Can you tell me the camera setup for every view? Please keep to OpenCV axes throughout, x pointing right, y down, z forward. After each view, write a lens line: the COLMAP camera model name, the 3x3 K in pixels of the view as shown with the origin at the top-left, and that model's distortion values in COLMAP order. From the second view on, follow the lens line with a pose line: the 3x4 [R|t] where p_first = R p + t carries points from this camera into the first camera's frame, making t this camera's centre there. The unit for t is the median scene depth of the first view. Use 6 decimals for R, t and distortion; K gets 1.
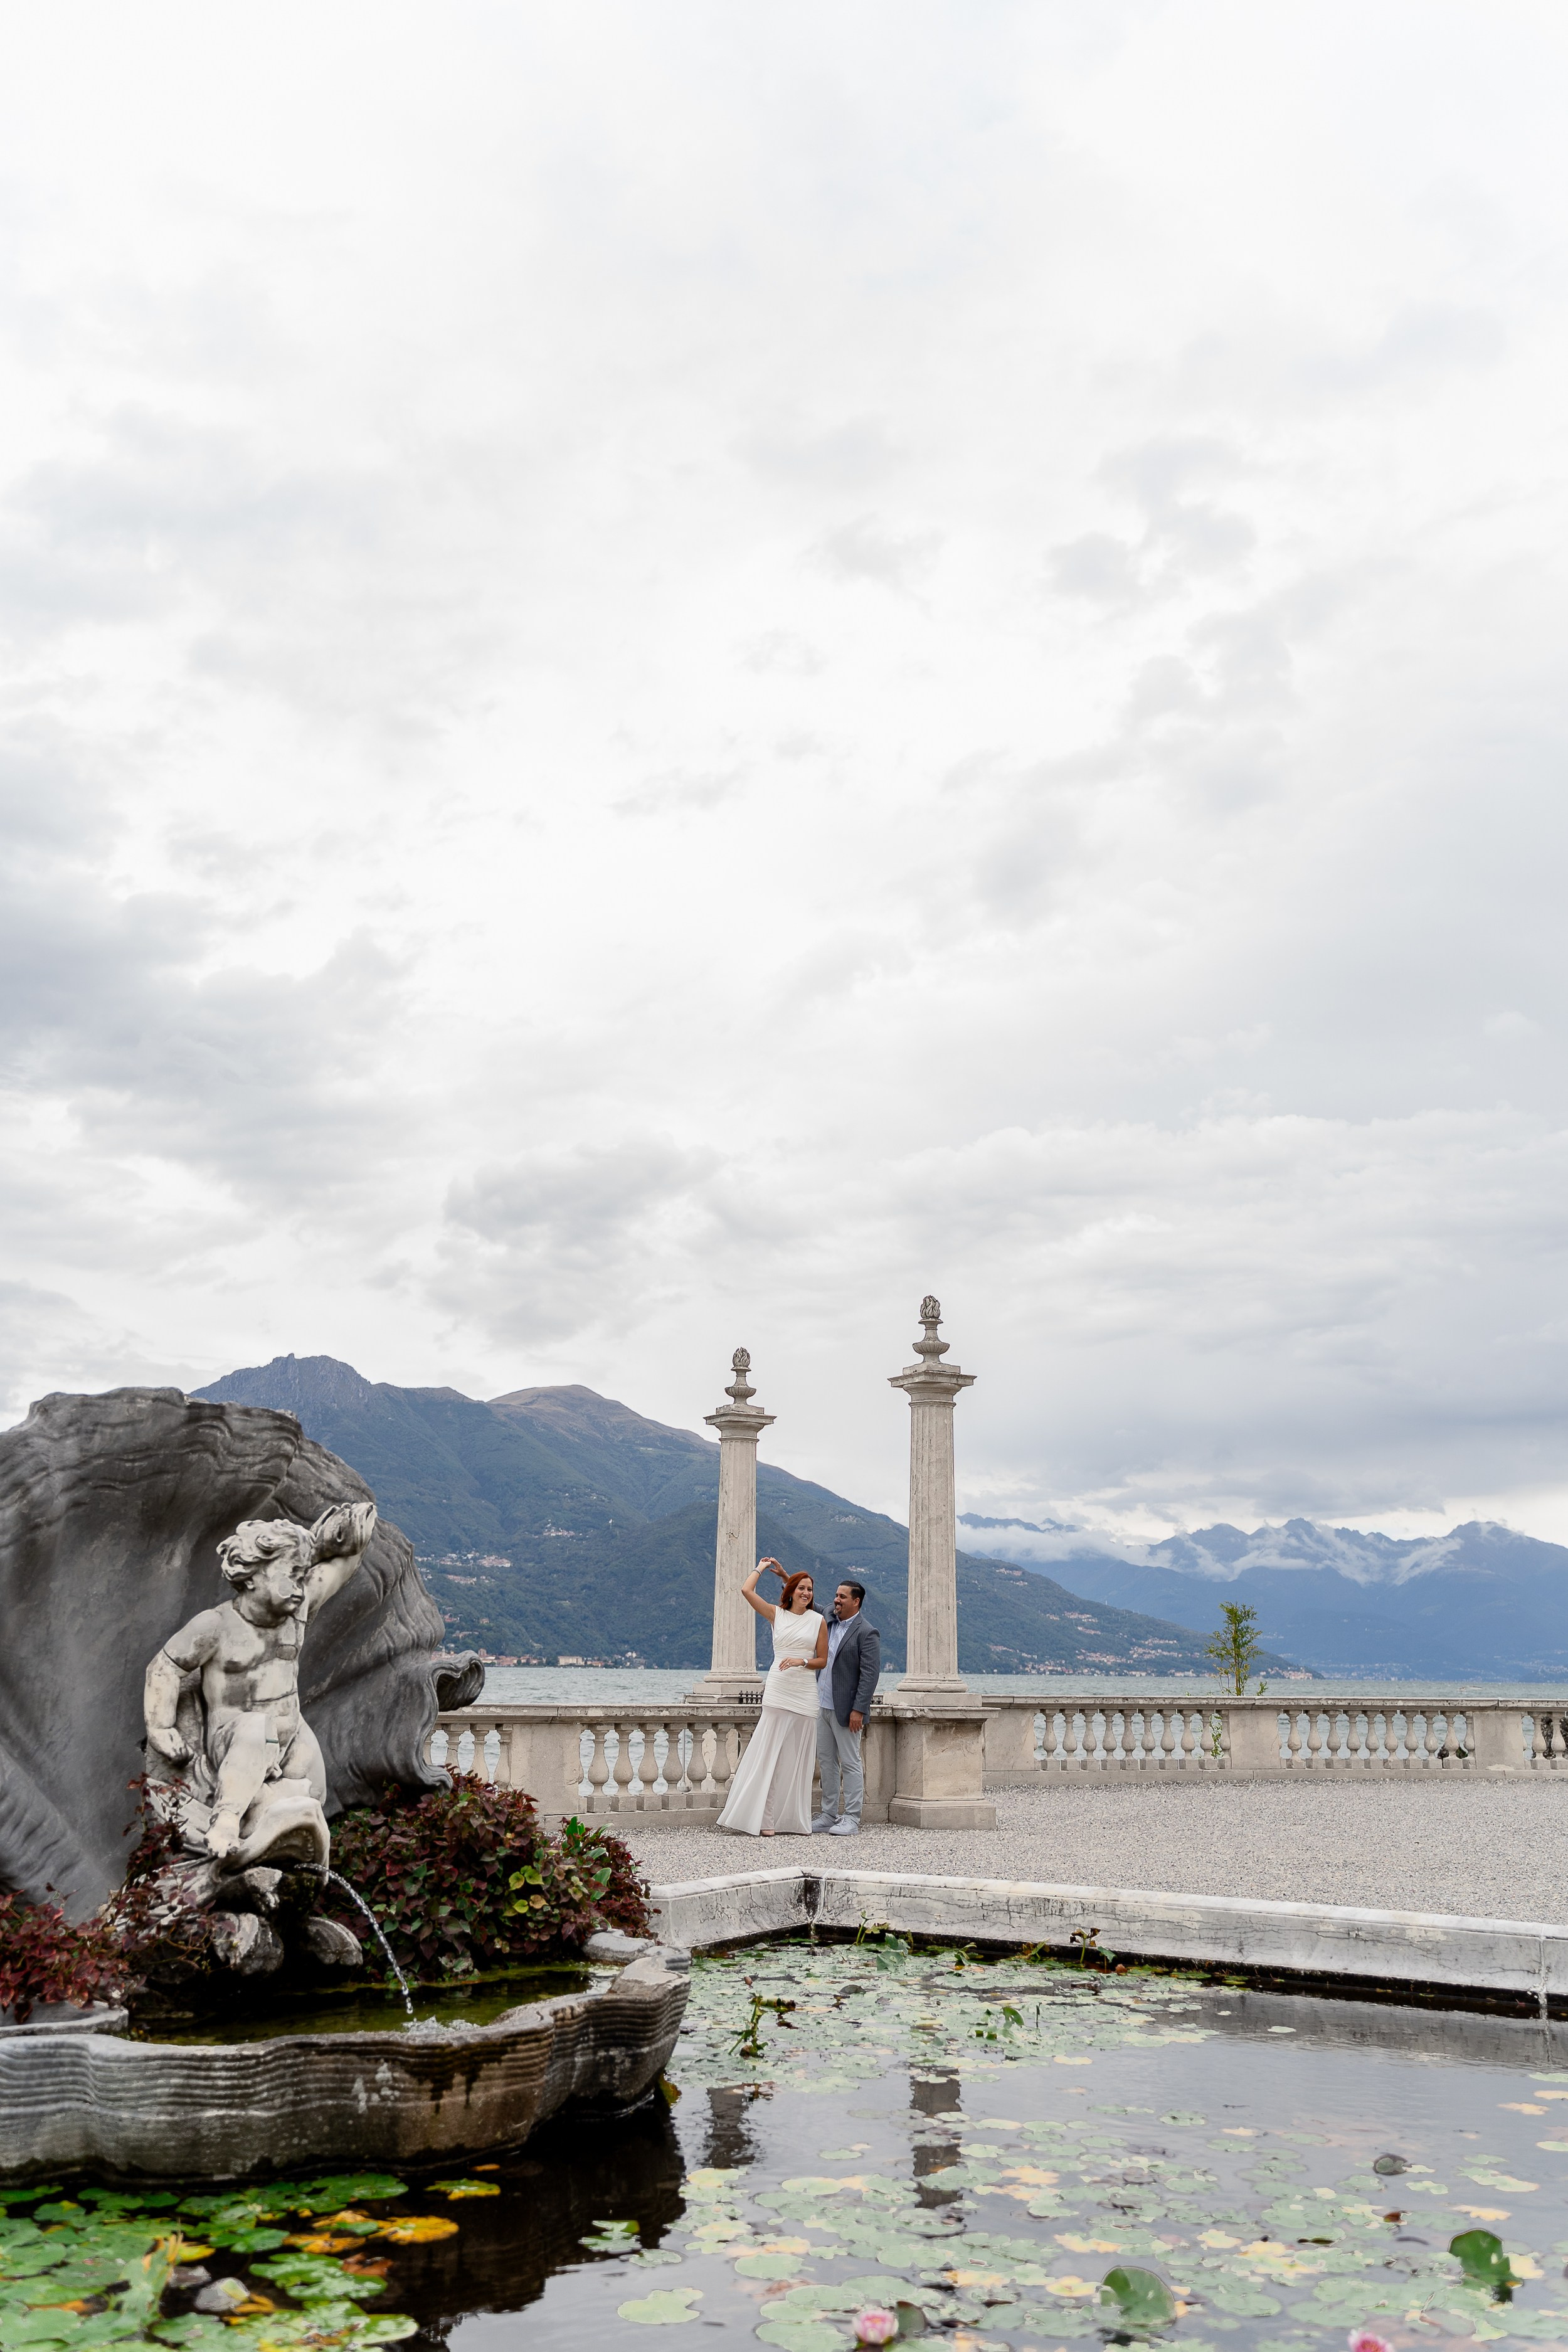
lens RADIAL K [[1844.2, 0, 785.8], [0, 1844.2, 1204.0], [0, 0, 1]] dist [0.018845, -0.010313]
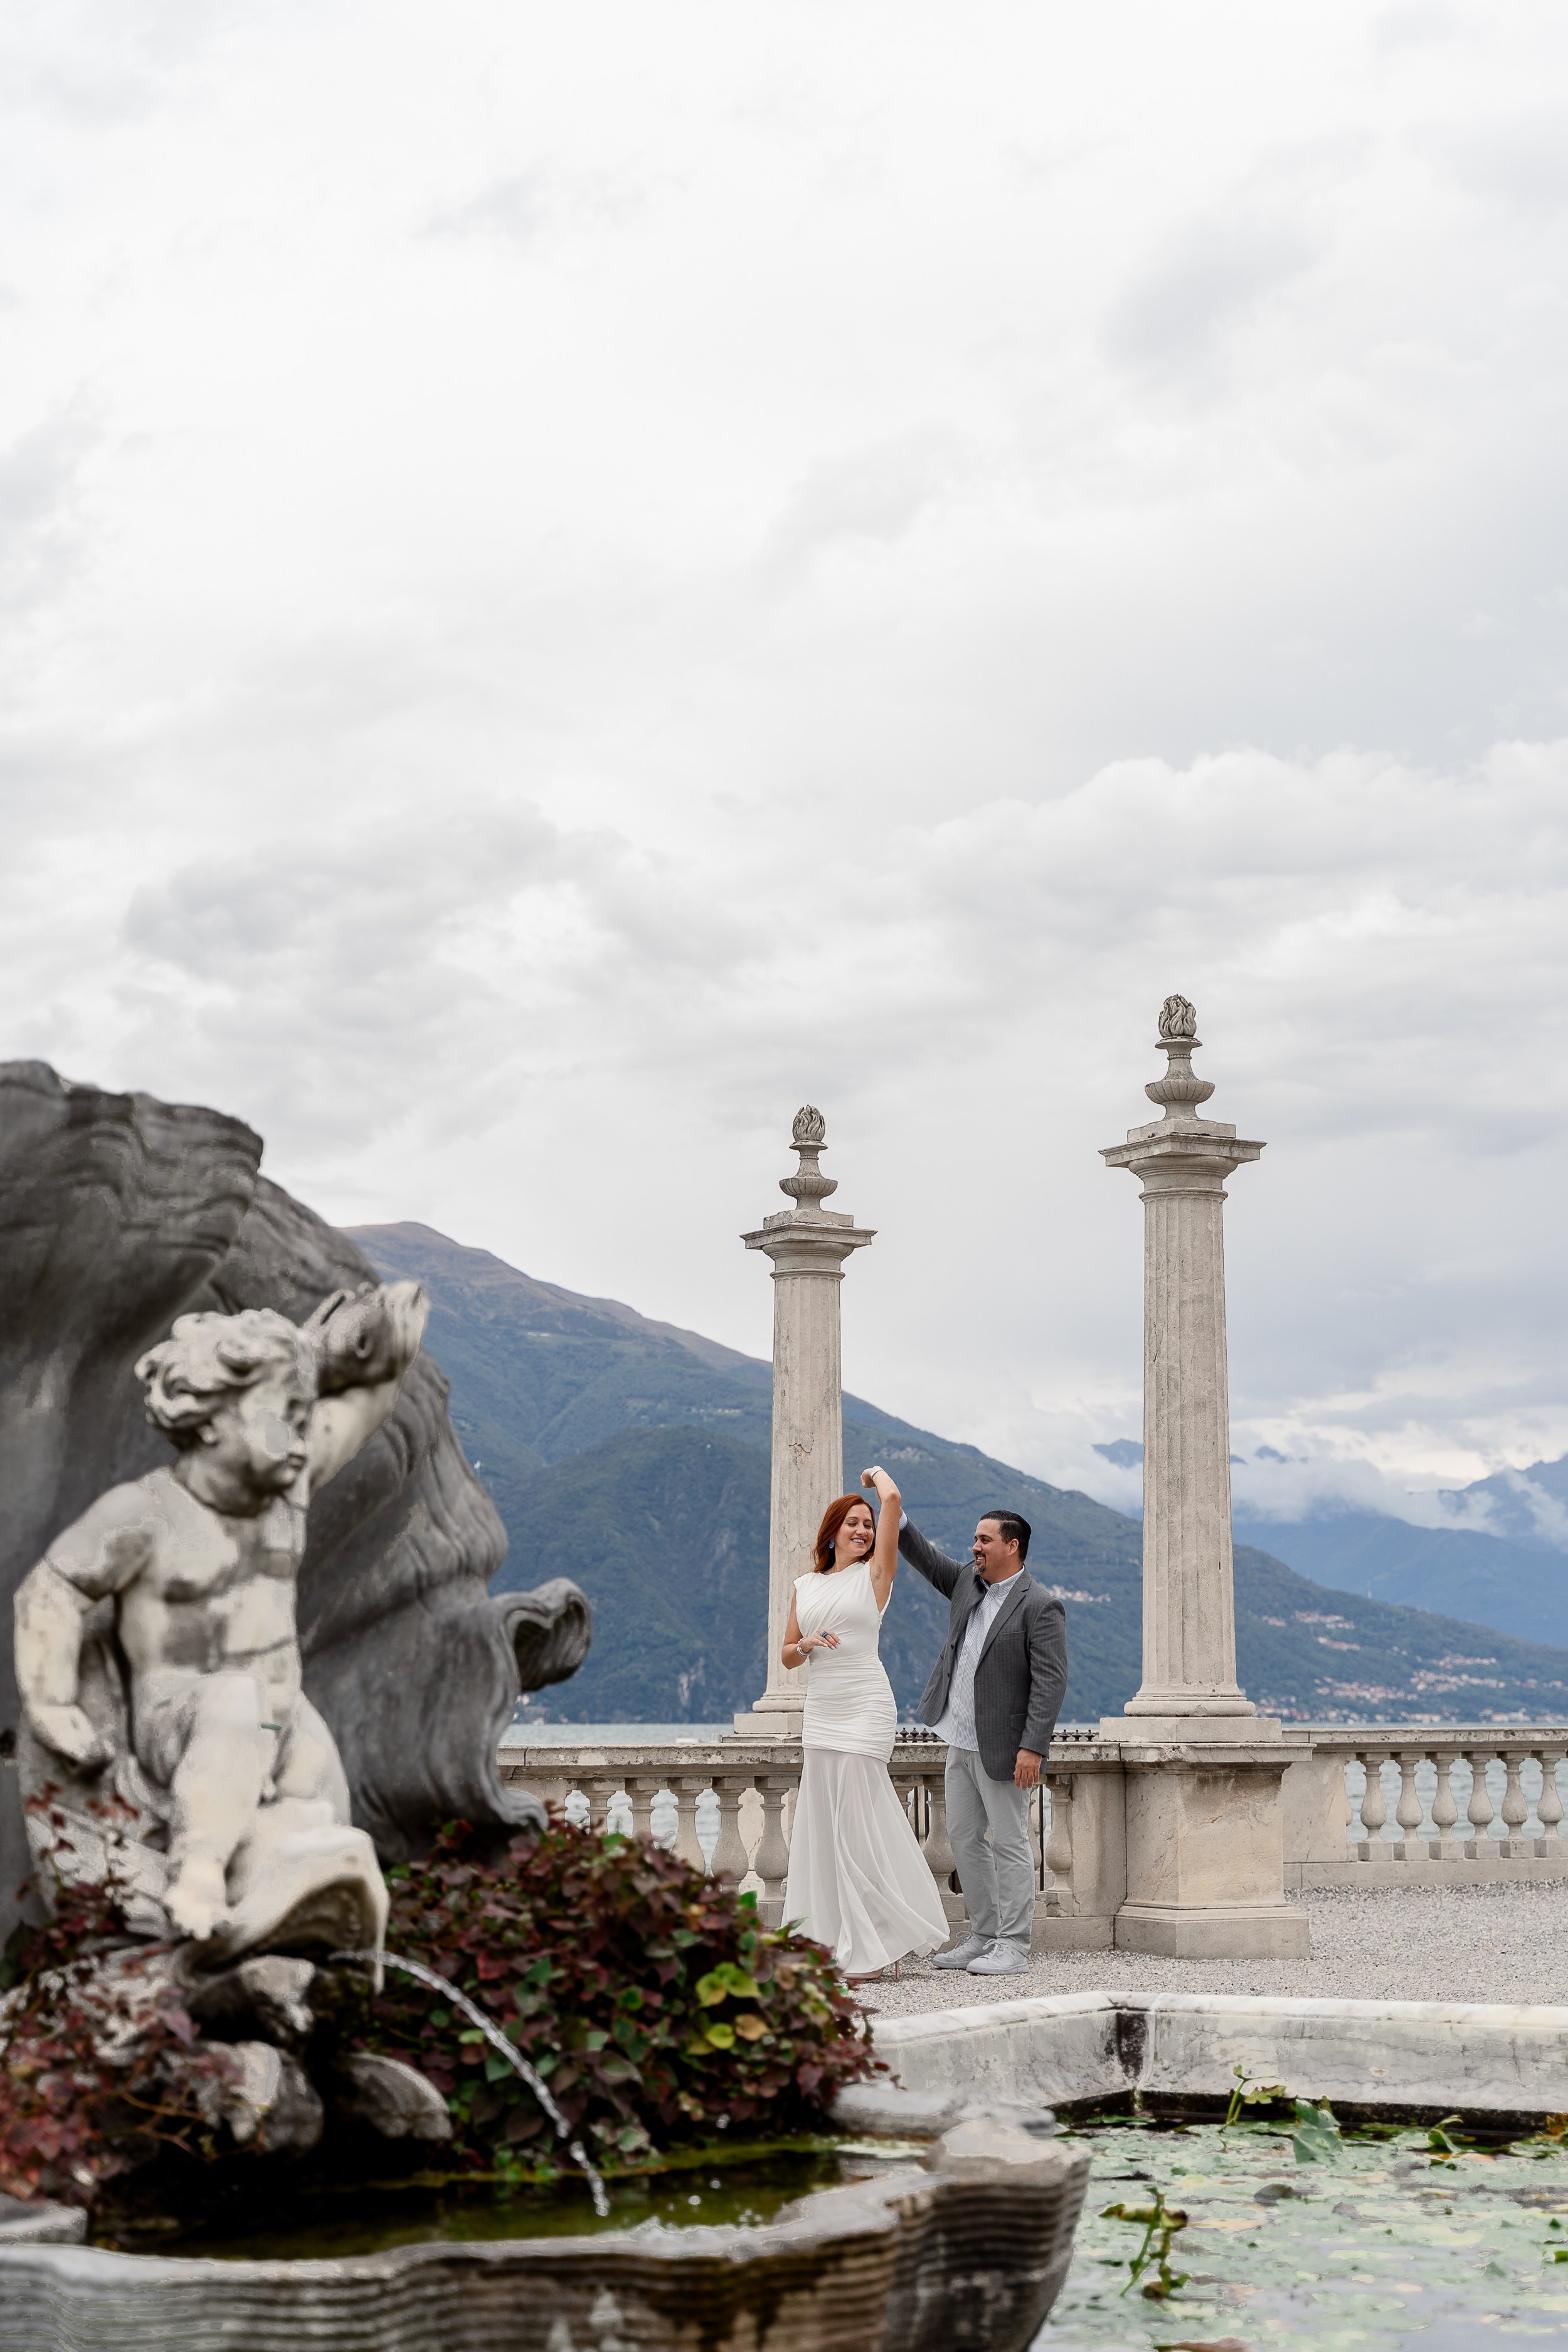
lens RADIAL K [[3371.4, 0, 796.9], [0, 3371.4, 1208.2], [0, 0, 1]] dist [0.003944, 0.001354]
pose [[0.999866, -0.016351, 0.001087, -0.123668], [0.016170, 0.995225, 0.096260, 0.054249], [-0.002656, -0.096230, 0.995356, 0.066134]]
